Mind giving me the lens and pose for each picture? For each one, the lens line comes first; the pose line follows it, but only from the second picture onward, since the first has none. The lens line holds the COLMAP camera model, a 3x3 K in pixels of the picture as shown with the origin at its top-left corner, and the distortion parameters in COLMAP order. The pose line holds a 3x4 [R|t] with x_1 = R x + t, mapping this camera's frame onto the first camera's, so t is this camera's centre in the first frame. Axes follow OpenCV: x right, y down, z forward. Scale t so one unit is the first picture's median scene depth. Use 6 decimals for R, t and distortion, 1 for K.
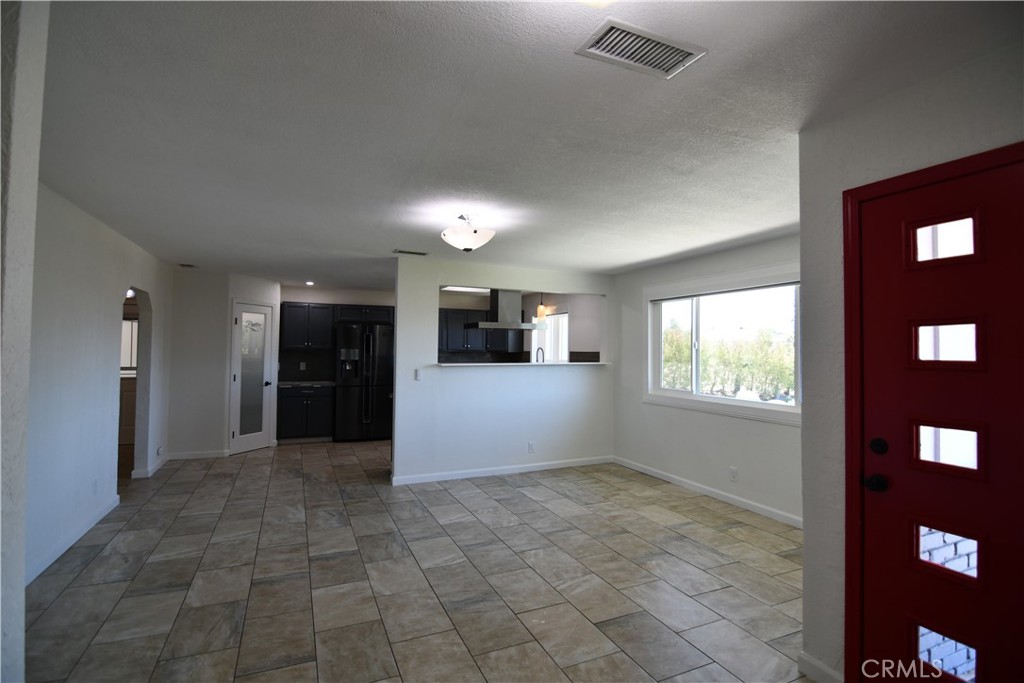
lens RADIAL K [[505.0, 0, 520.3], [0, 505.0, 337.7], [0, 0, 1]] dist [-0.021492, -0.000264]
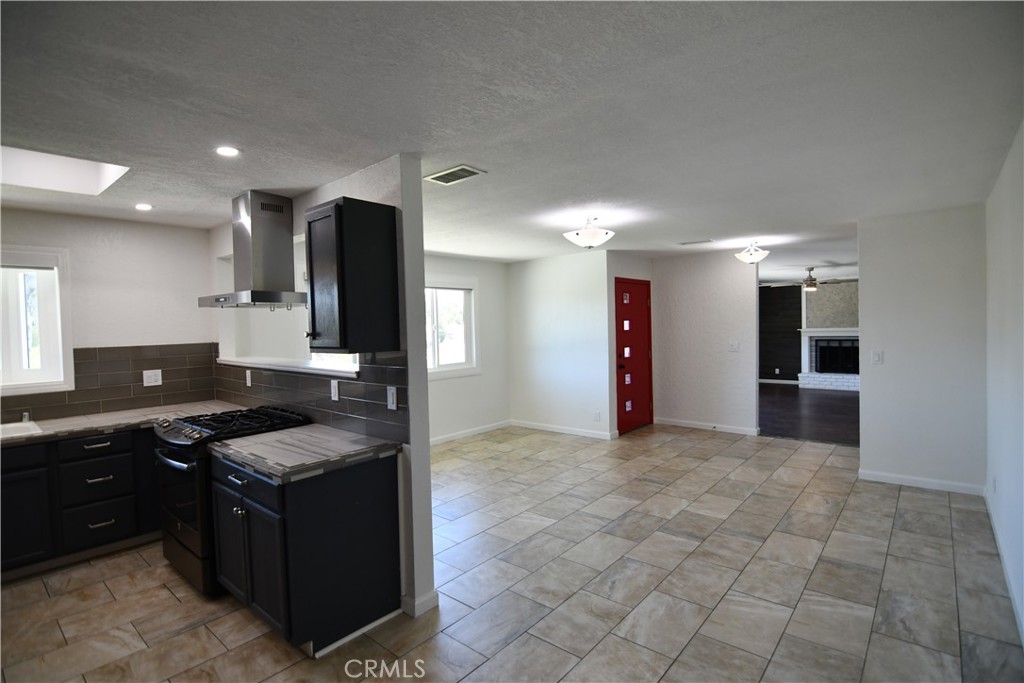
lens RADIAL K [[505.0, 0, 518.7], [0, 505.0, 339.2], [0, 0, 1]] dist [-0.021492, -0.000264]
pose [[-0.440823, -0.028142, 0.897153, -1.142080], [-0.001281, 0.999527, 0.030724, 0.005791], [-0.897593, 0.012394, -0.440651, 1.759204]]
